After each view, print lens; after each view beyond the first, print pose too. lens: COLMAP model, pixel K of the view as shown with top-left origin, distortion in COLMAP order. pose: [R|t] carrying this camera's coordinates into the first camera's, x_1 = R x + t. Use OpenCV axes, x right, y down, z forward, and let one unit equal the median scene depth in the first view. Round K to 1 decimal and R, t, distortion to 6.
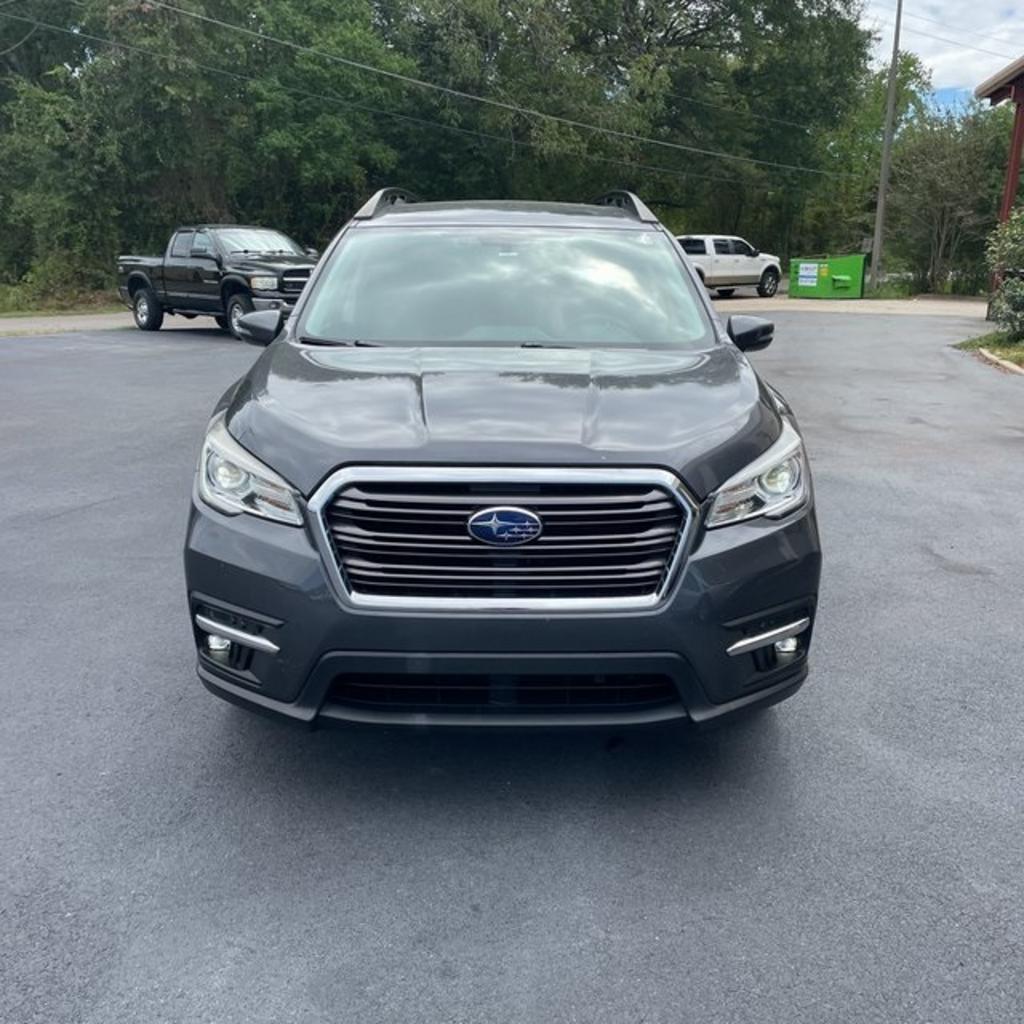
lens RADIAL K [[1026.5, 0, 504.5], [0, 1026.5, 520.0], [0, 0, 1]] dist [0.083785, -0.110703]
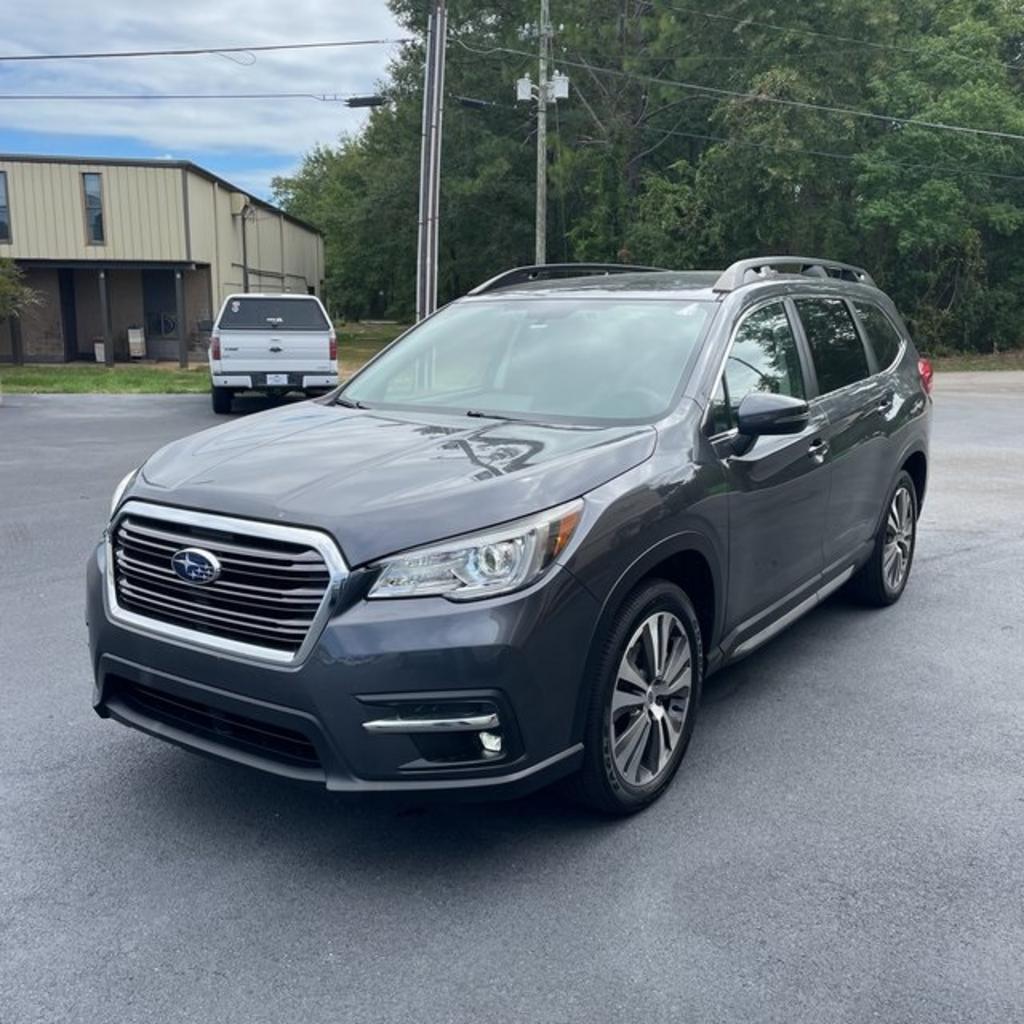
lens RADIAL K [[1026.6, 0, 509.2], [0, 1026.6, 507.8], [0, 0, 1]] dist [0.088593, -0.109424]
pose [[0.814543, 0.100976, -0.571248, 0.092326], [-0.143683, 0.989168, -0.030030, -0.007287], [0.562027, 0.106539, 0.820228, 0.026456]]
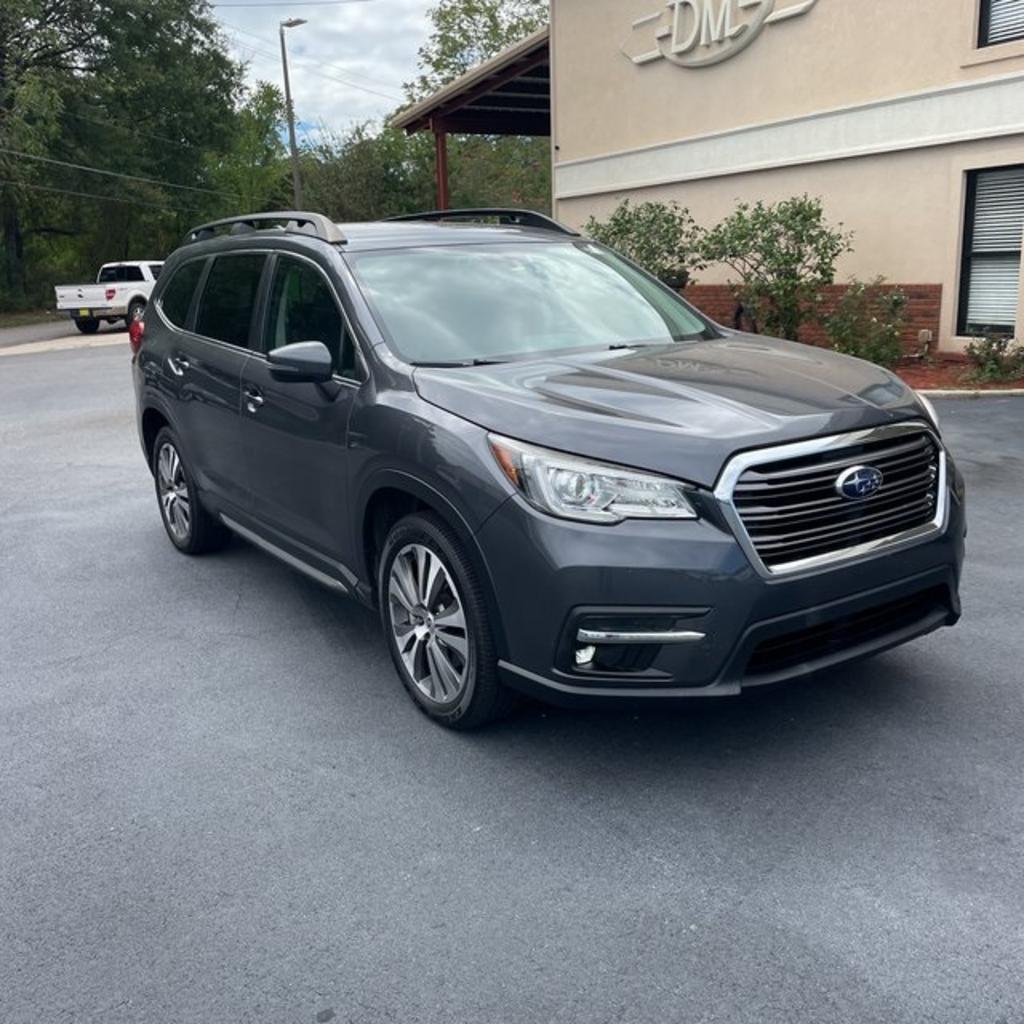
lens RADIAL K [[1026.5, 0, 504.5], [0, 1026.5, 520.0], [0, 0, 1]] dist [0.083785, -0.110703]
pose [[0.843907, -0.178506, 0.505922, -0.095565], [0.189520, 0.981414, 0.030146, -0.006519], [-0.501900, 0.070442, 0.862052, 0.019087]]
